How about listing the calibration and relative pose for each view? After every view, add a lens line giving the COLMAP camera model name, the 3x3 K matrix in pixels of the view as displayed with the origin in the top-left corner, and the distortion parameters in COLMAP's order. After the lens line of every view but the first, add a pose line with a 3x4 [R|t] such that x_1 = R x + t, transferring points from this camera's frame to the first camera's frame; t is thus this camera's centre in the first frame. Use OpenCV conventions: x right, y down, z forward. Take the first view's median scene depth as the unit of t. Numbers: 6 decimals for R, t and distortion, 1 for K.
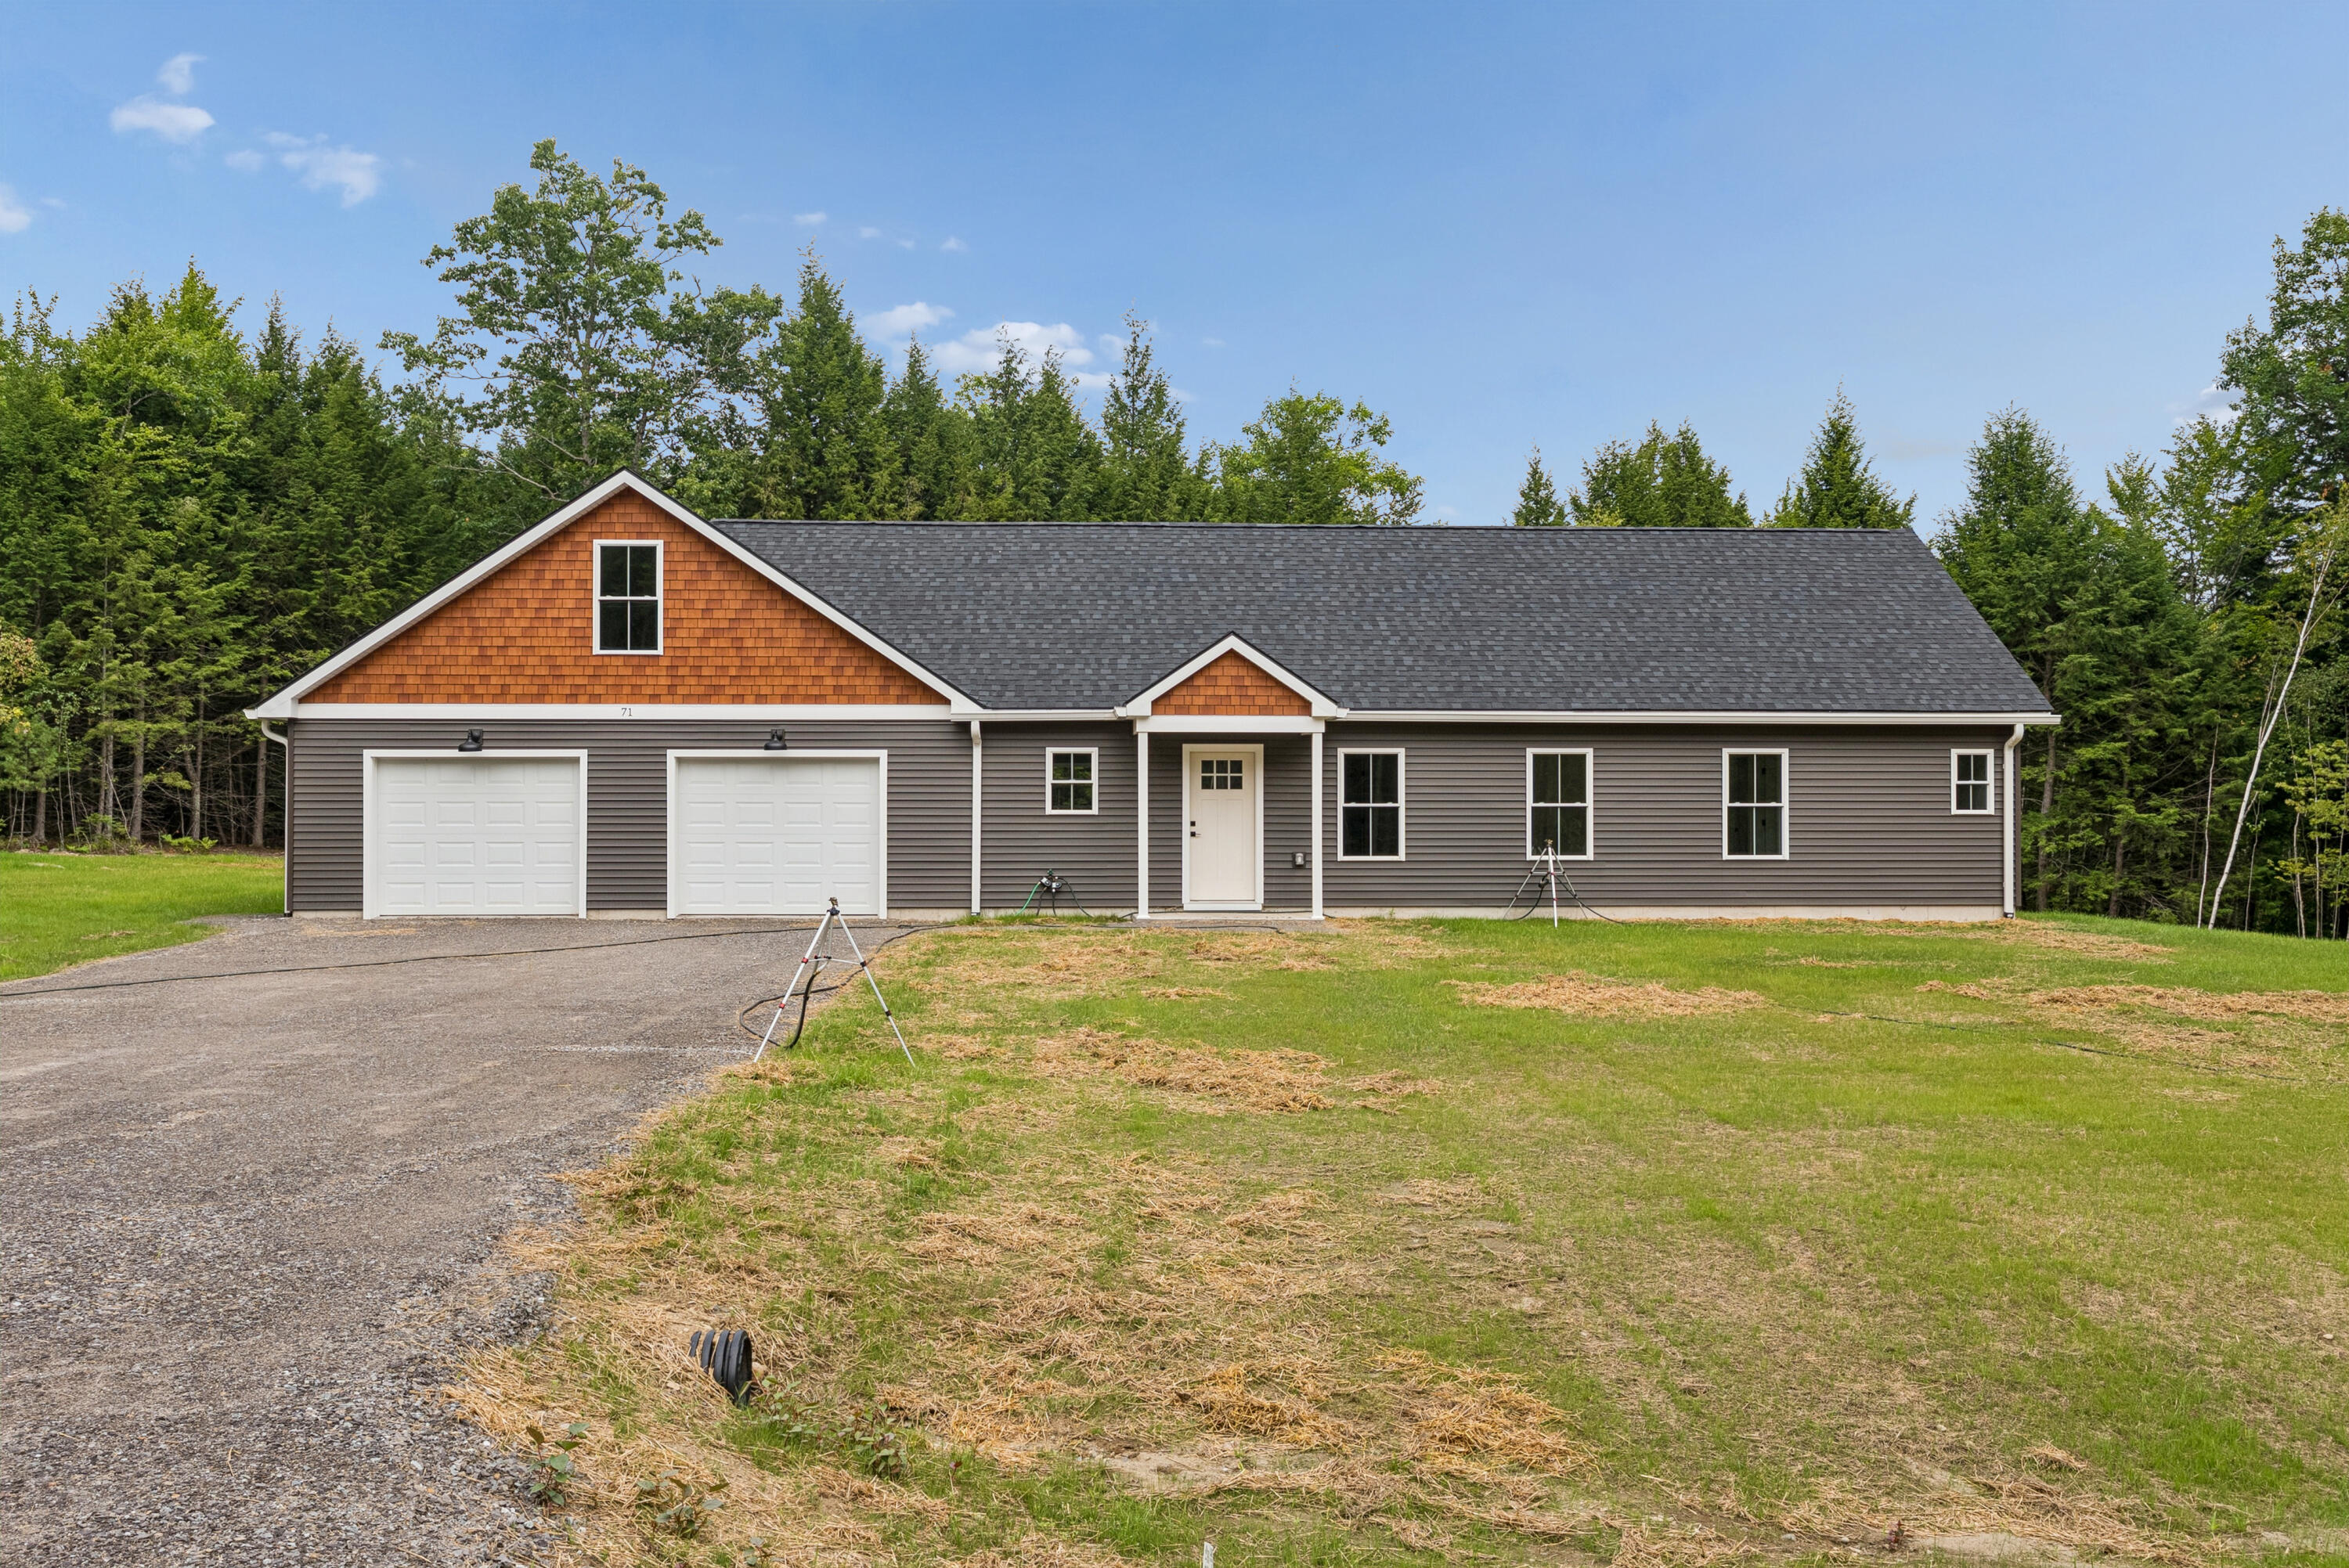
lens RADIAL K [[2126.3, 0, 1169.1], [0, 2126.3, 785.0], [0, 0, 1]] dist [0.014488, 0.002539]
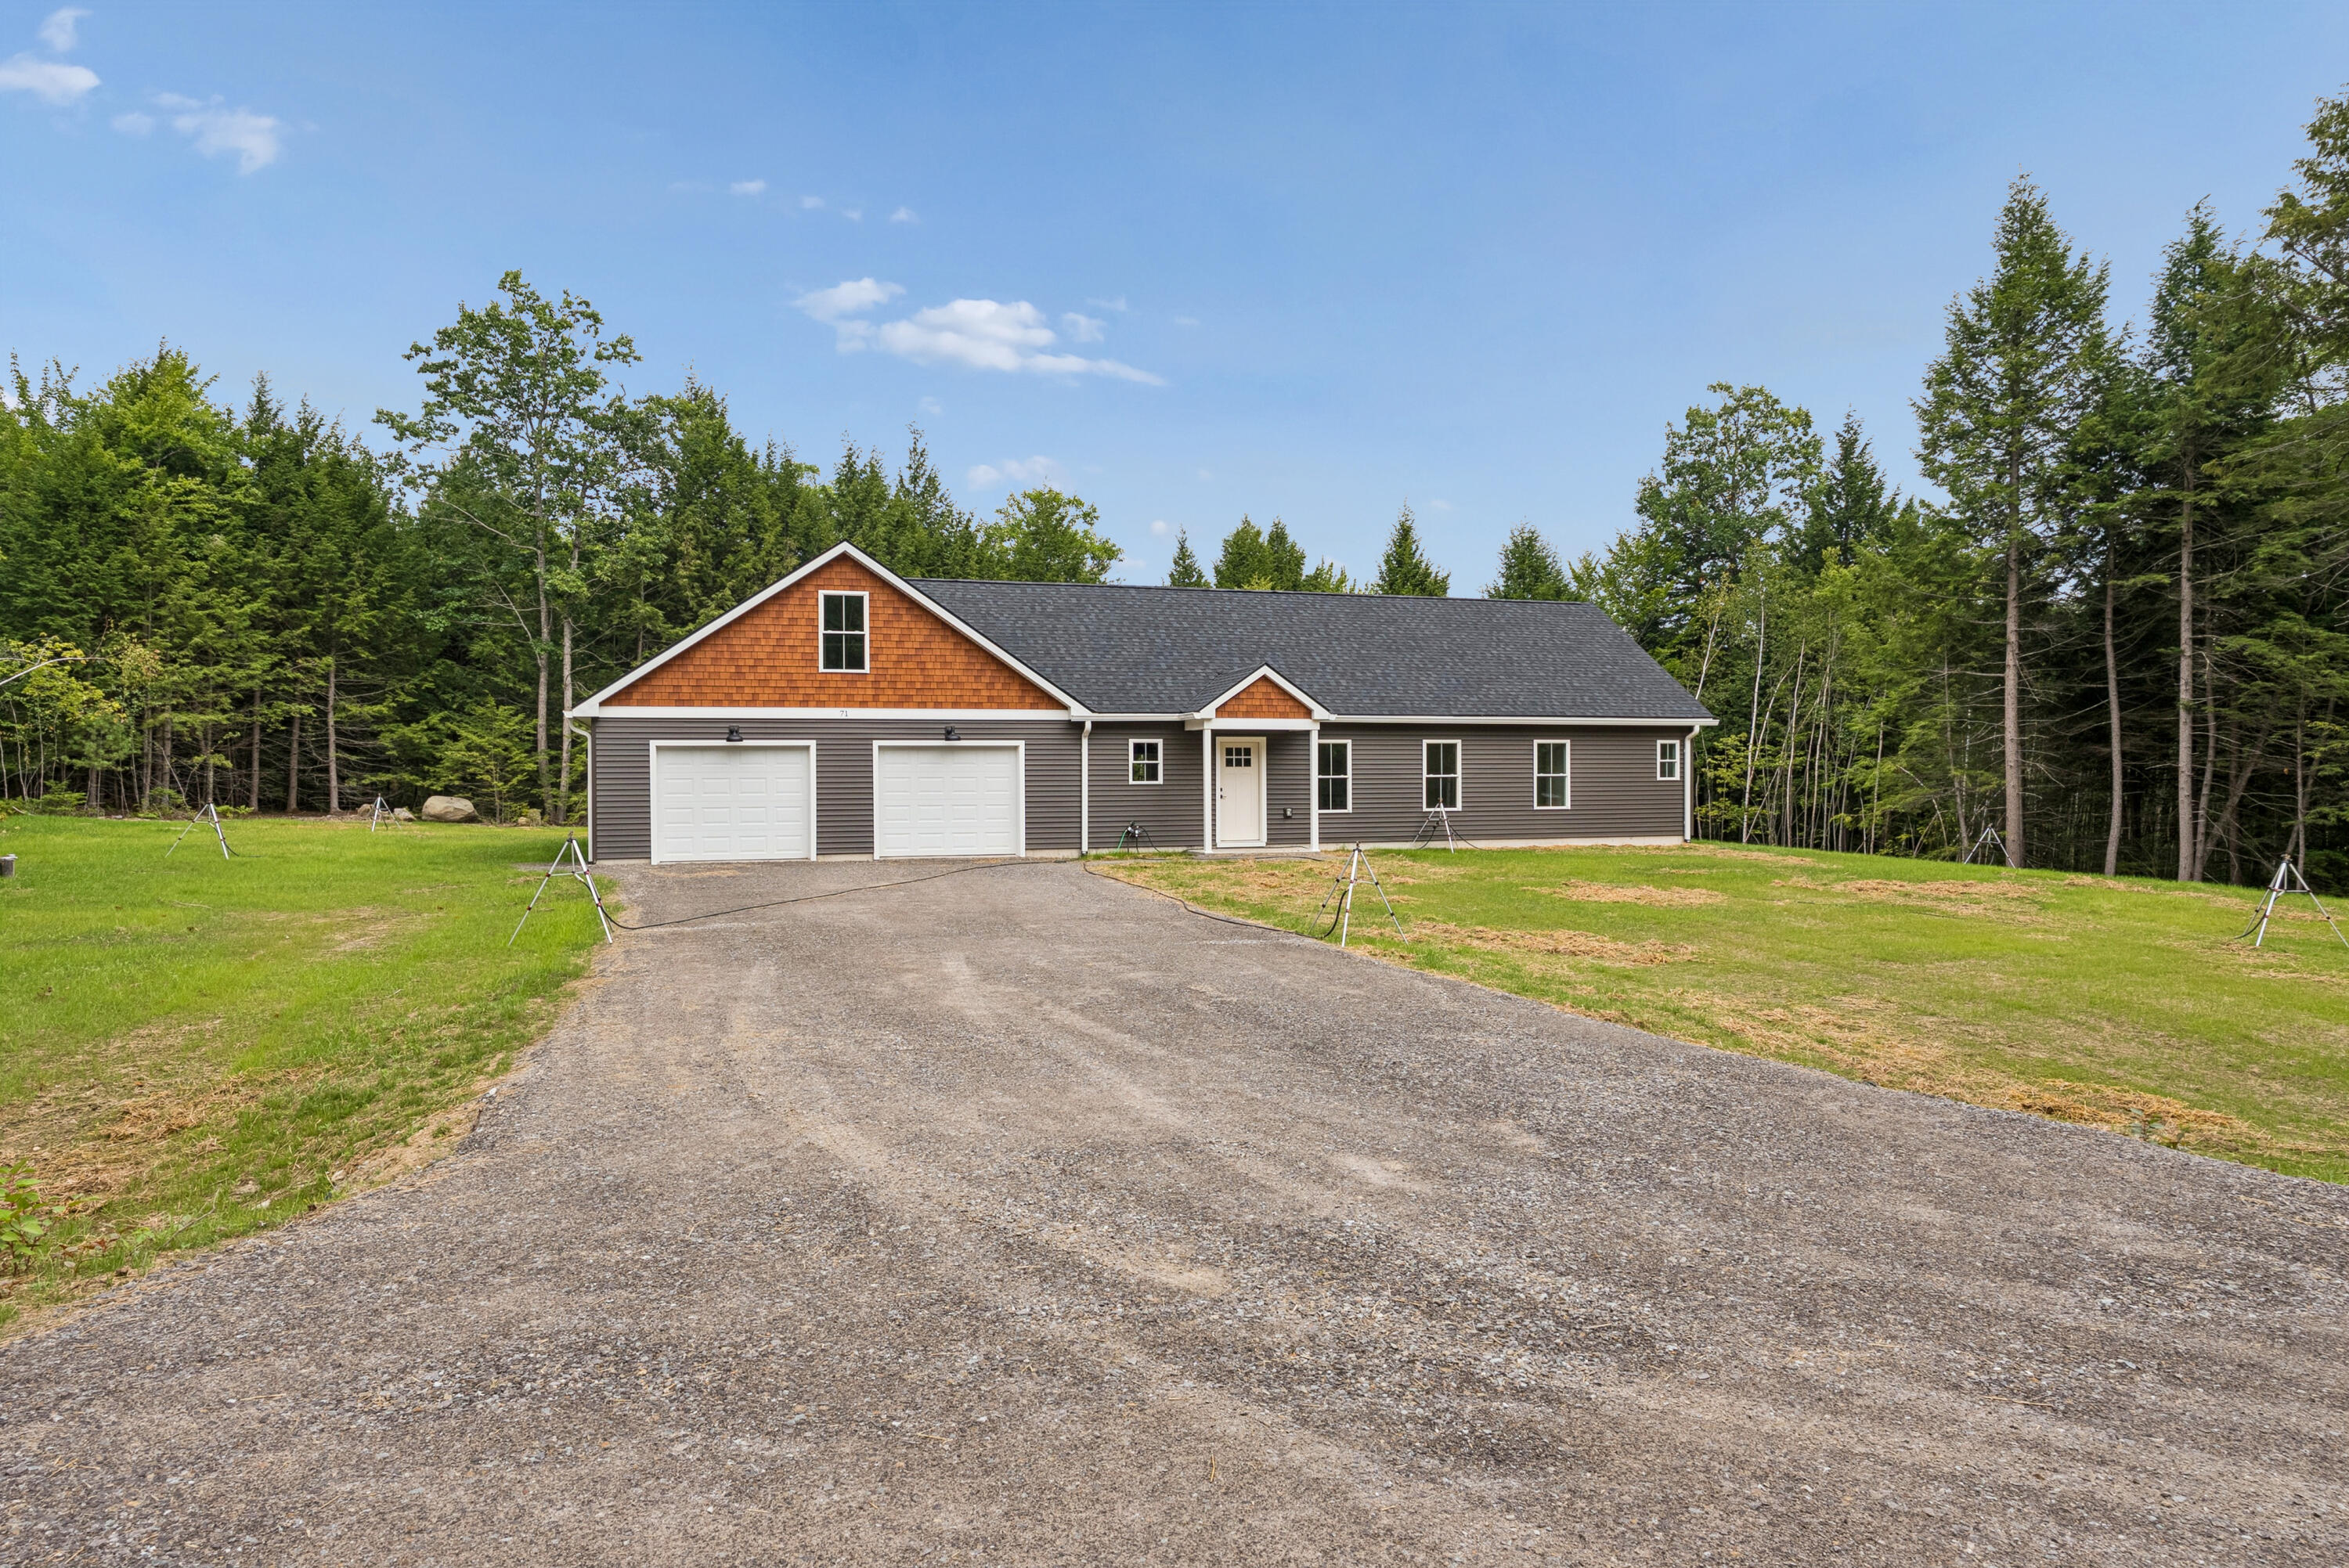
lens RADIAL K [[1506.1, 0, 1197.6], [0, 1506.1, 778.1], [0, 0, 1]] dist [0.003874, -0.000240]
pose [[0.963501, -0.005985, 0.267639, -0.282342], [0.002533, 0.999909, 0.013241, -0.004033], [-0.267694, -0.012080, 0.963428, -0.021120]]
